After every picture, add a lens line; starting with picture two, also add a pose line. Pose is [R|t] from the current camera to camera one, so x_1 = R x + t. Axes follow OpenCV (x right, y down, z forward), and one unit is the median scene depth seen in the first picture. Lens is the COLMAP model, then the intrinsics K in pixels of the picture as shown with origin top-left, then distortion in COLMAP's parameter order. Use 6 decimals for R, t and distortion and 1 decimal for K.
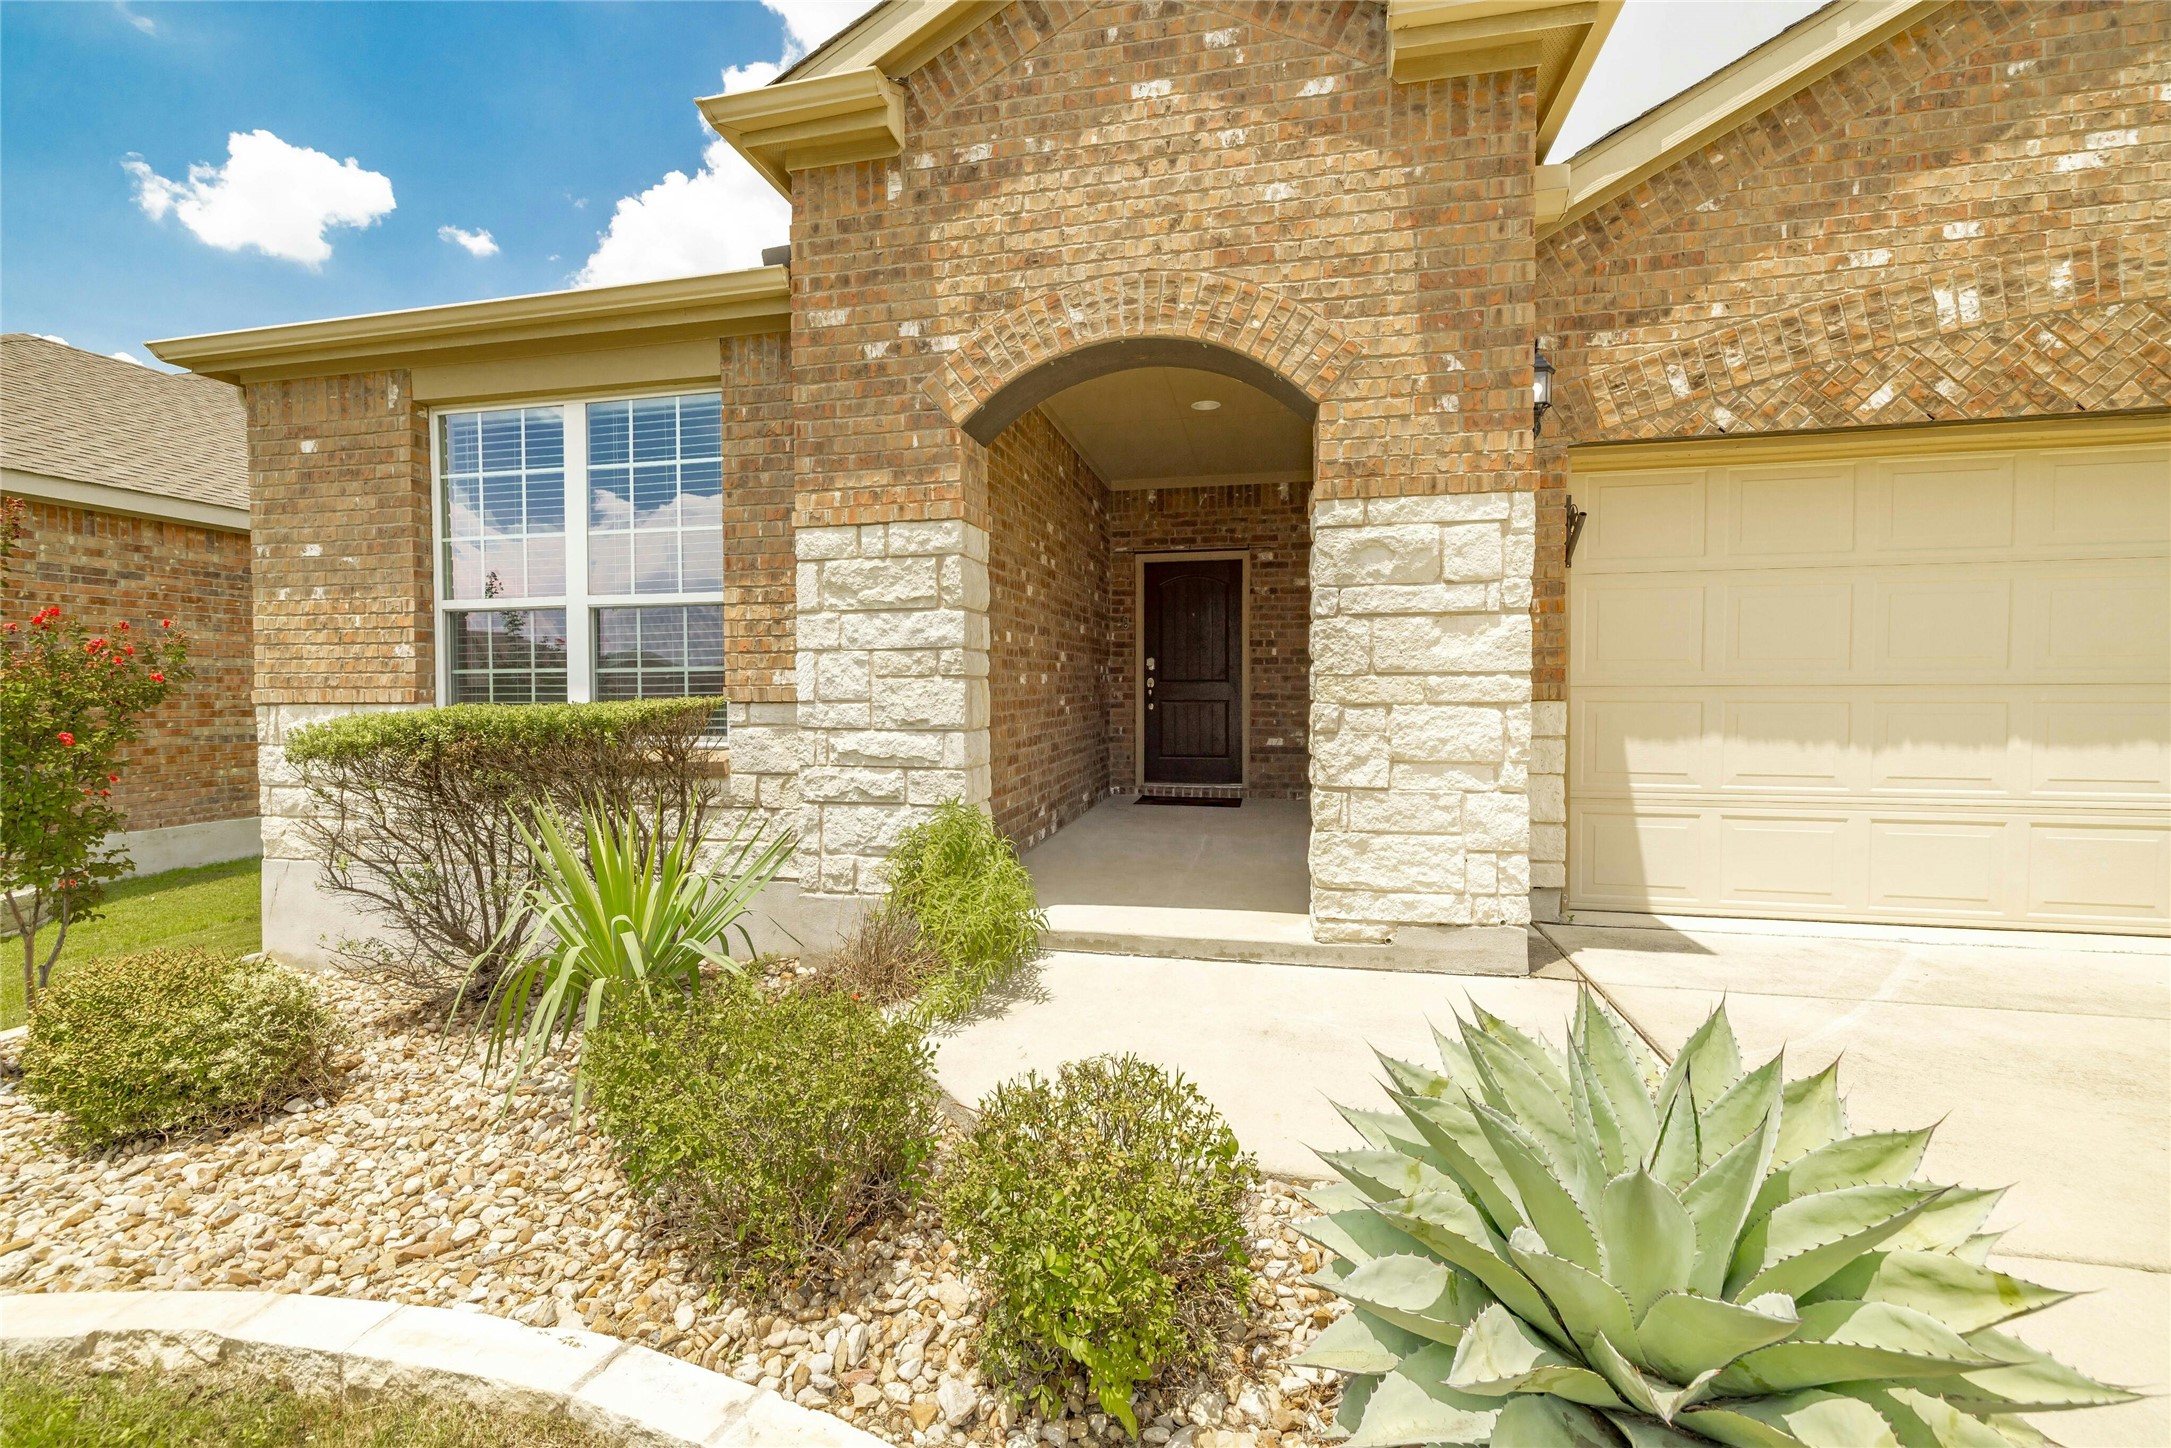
lens RADIAL K [[921.3, 0, 1077.2], [0, 921.3, 717.4], [0, 0, 1]] dist [0.002338, 0.000354]
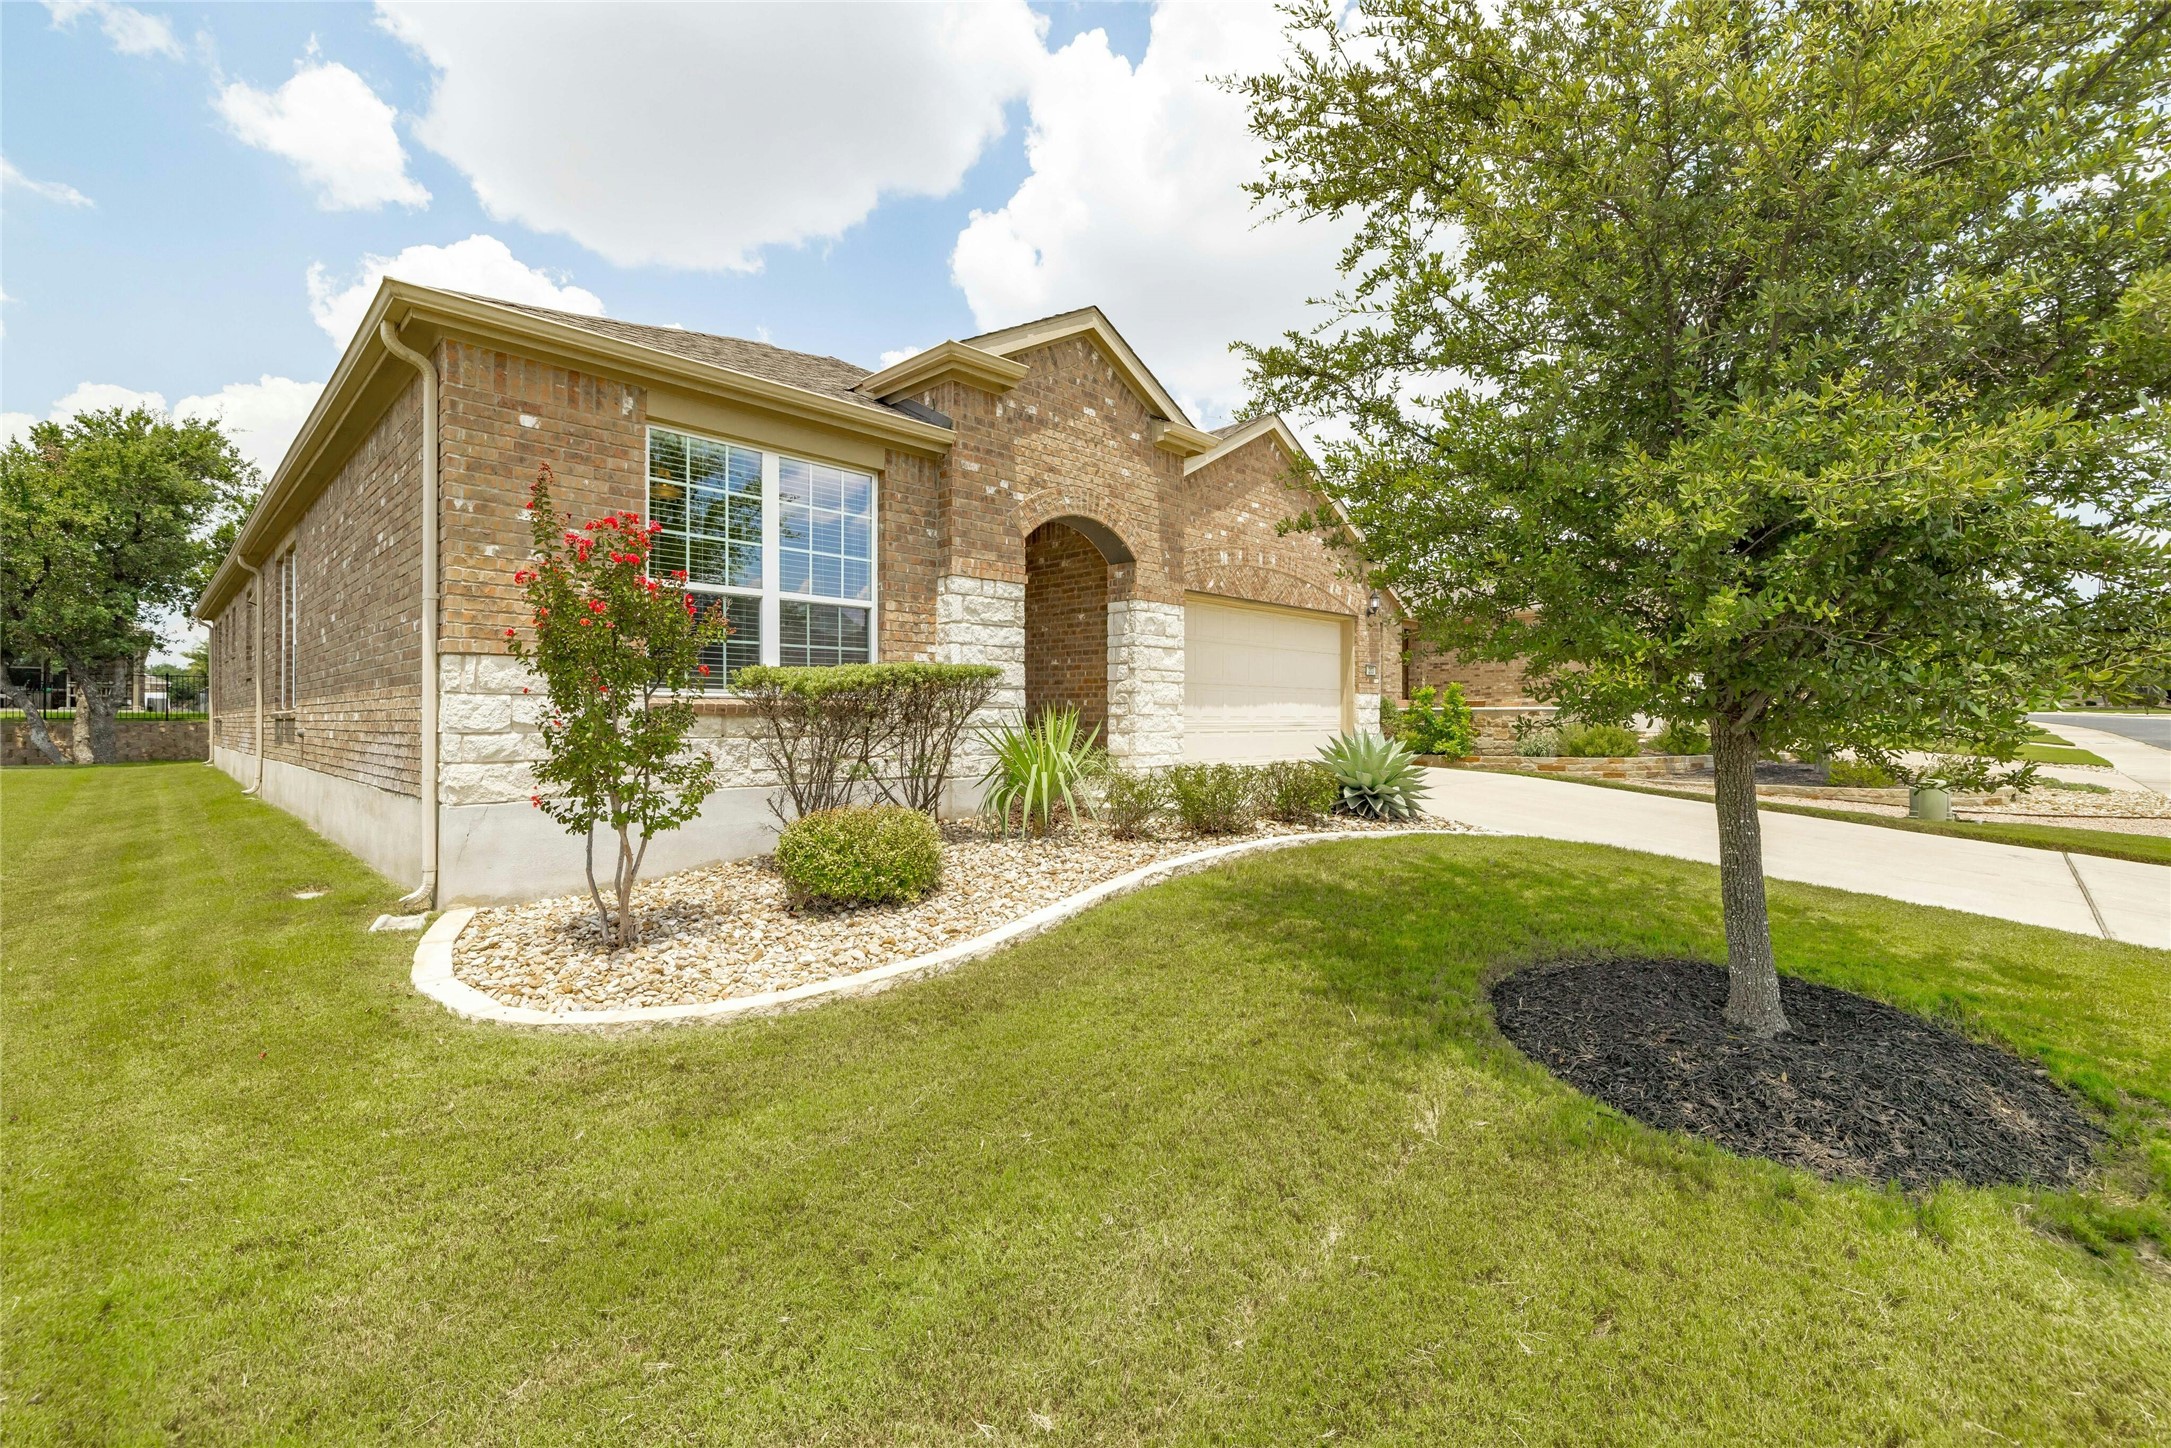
lens RADIAL K [[921.3, 0, 1083.7], [0, 921.3, 720.5], [0, 0, 1]] dist [0.002338, 0.000354]
pose [[0.519755, 0.001687, 0.854314, -1.764466], [0.024822, 0.999546, -0.017075, 0.119788], [-0.853955, 0.030081, 0.519477, -0.149467]]
